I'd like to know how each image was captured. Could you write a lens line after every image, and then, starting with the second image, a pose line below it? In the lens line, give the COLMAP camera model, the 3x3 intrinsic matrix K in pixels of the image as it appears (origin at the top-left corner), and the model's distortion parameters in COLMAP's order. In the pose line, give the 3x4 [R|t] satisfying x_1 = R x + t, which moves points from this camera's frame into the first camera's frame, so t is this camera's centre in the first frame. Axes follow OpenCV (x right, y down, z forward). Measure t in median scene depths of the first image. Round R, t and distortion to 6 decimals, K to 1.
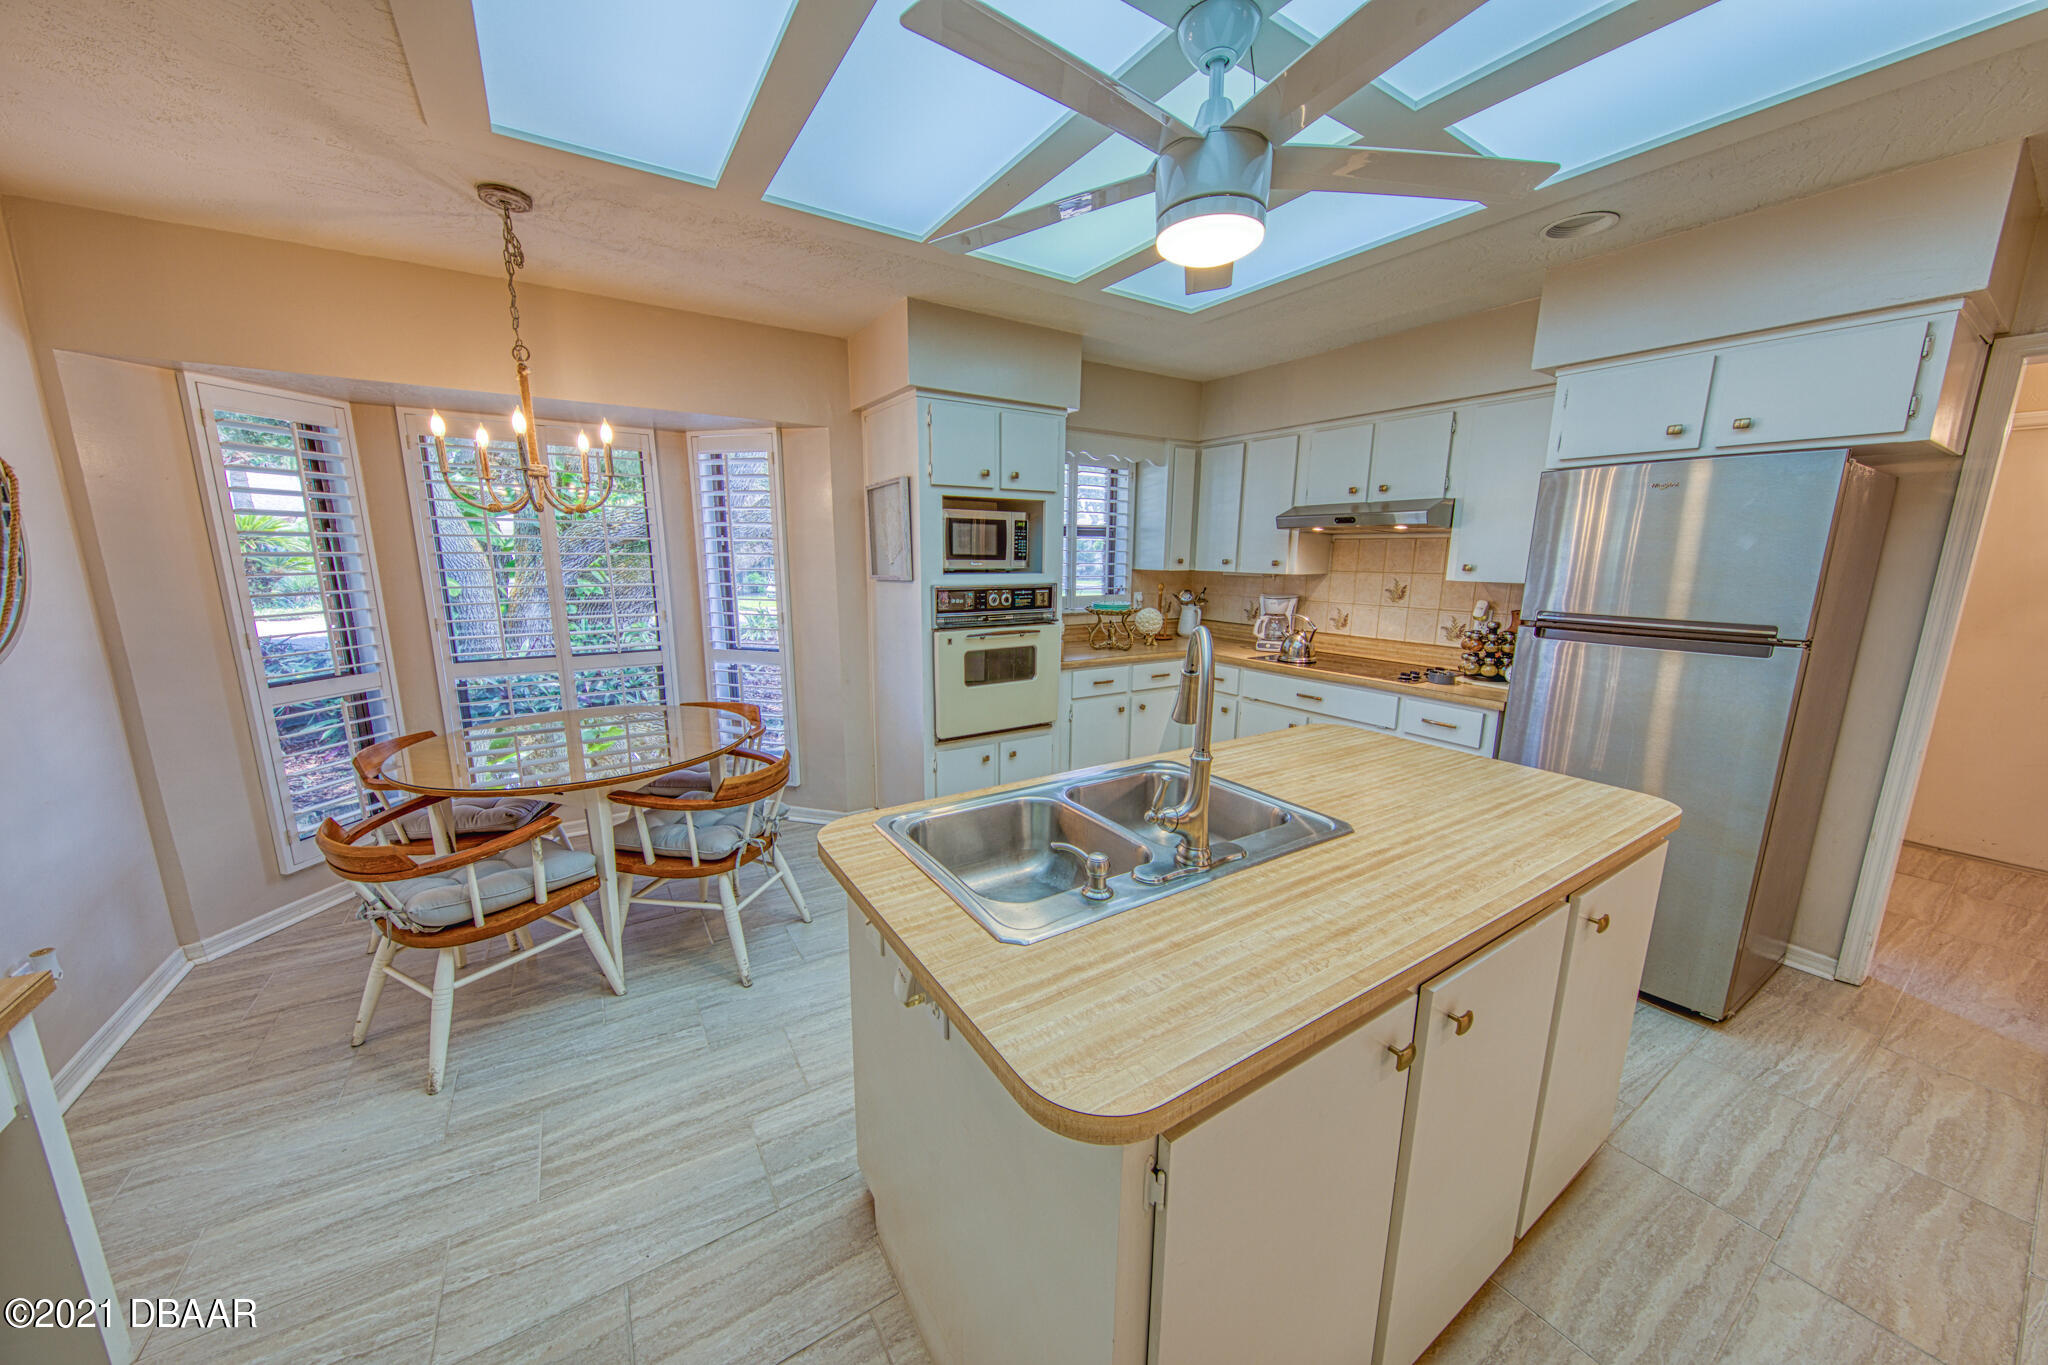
lens RADIAL K [[691.0, 0, 1015.4], [0, 691.0, 684.8], [0, 0, 1]] dist [0.011776, -0.007963]
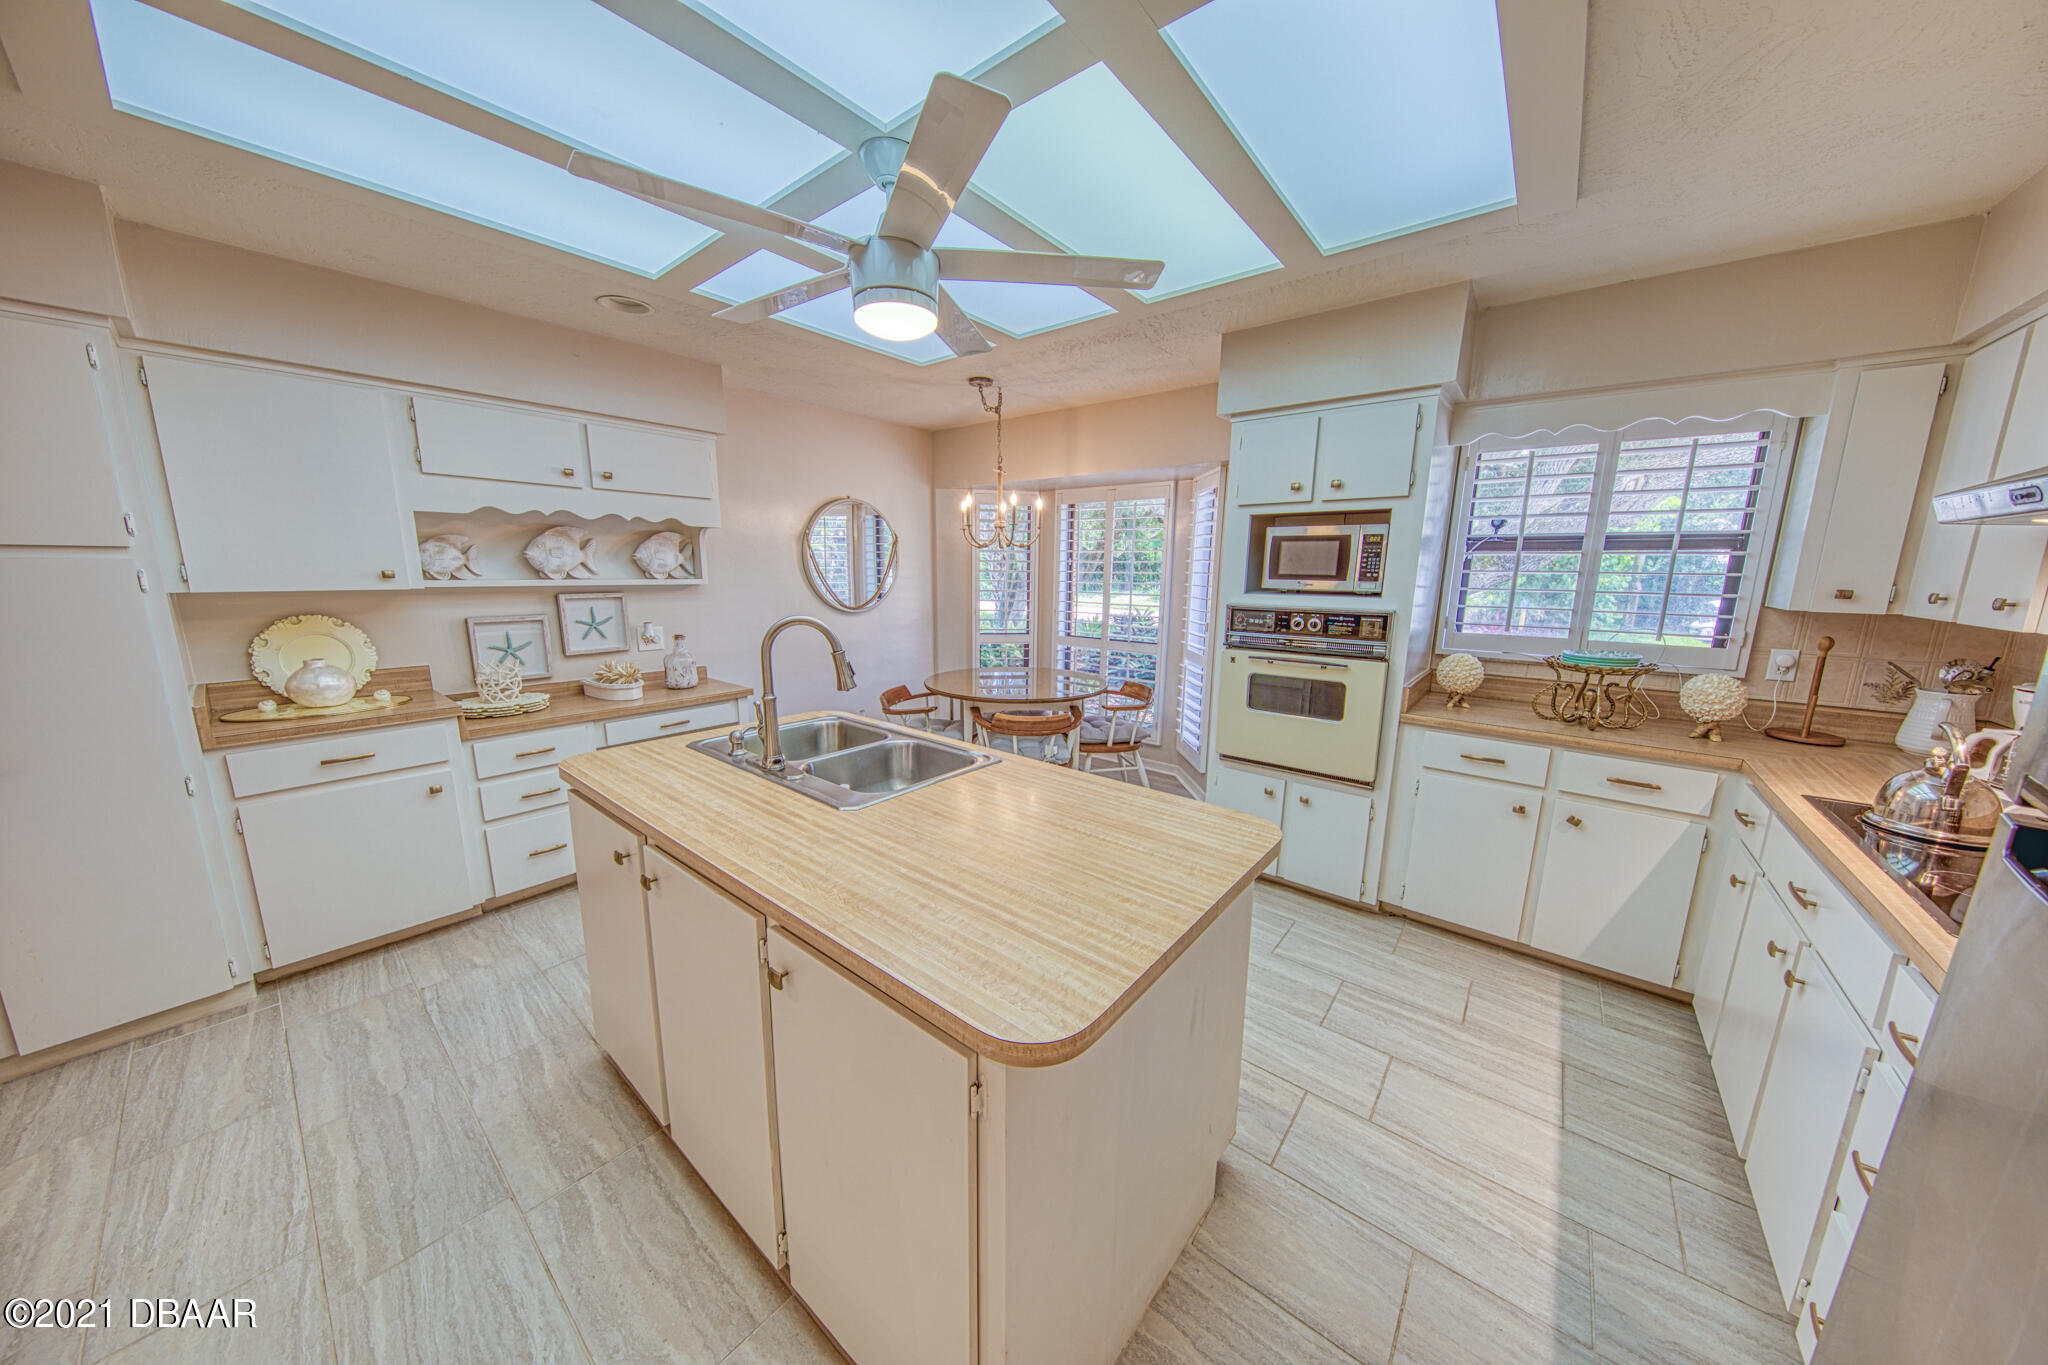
lens RADIAL K [[644.2, 0, 1017.9], [0, 644.2, 686.4], [0, 0, 1]] dist [0.007803, -0.005734]
pose [[0.310109, 0.169193, -0.935525, 0.665270], [-0.188767, 0.975402, 0.113832, -0.069920], [0.931772, 0.141295, 0.334419, 0.385803]]
